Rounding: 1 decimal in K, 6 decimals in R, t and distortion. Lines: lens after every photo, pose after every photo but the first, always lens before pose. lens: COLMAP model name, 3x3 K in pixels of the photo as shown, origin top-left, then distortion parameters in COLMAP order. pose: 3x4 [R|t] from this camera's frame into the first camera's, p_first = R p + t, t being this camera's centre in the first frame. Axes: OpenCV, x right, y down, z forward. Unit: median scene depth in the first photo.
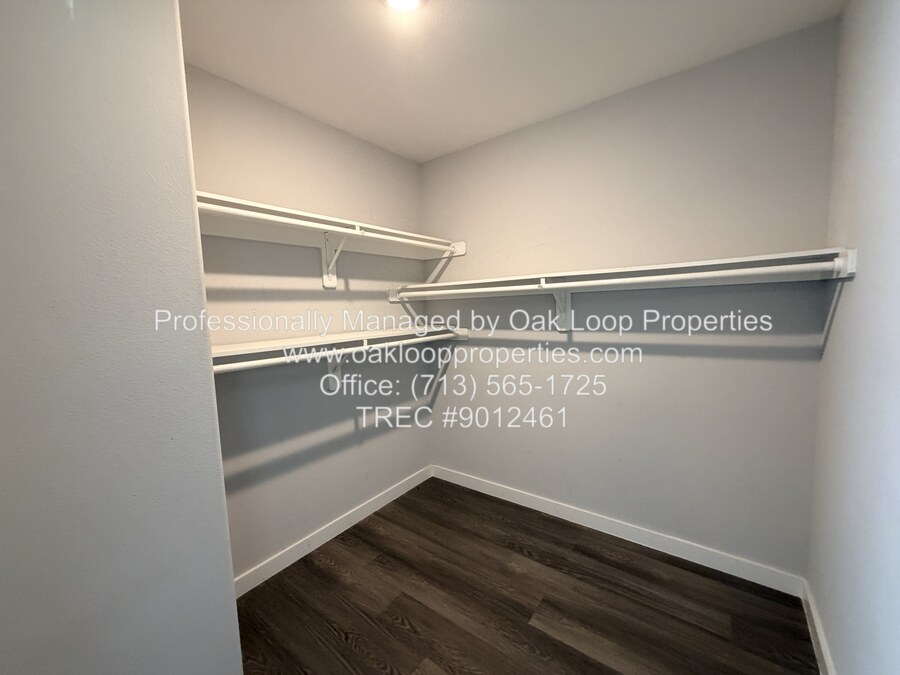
lens RADIAL K [[358.9, 0, 449.5], [0, 358.9, 339.1], [0, 0, 1]] dist [0.001631, 0.000082]
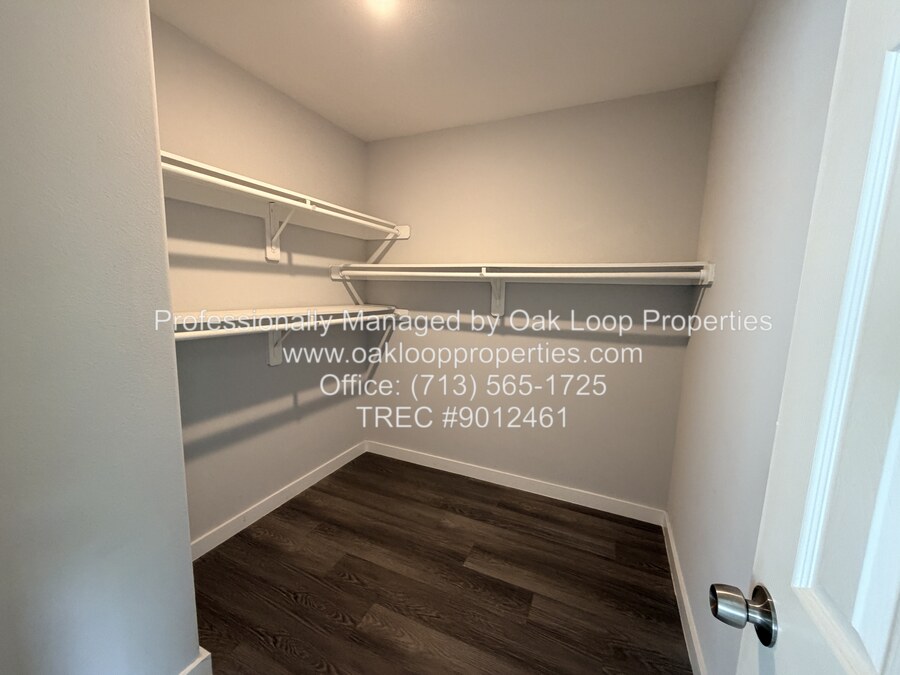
lens RADIAL K [[358.9, 0, 450.9], [0, 358.9, 338.3], [0, 0, 1]] dist [0.001631, 0.000082]
pose [[0.975132, 0.032864, 0.219177, -0.080686], [-0.042234, 0.998377, 0.038201, 0.011907], [-0.217565, -0.046508, 0.974937, -0.075419]]
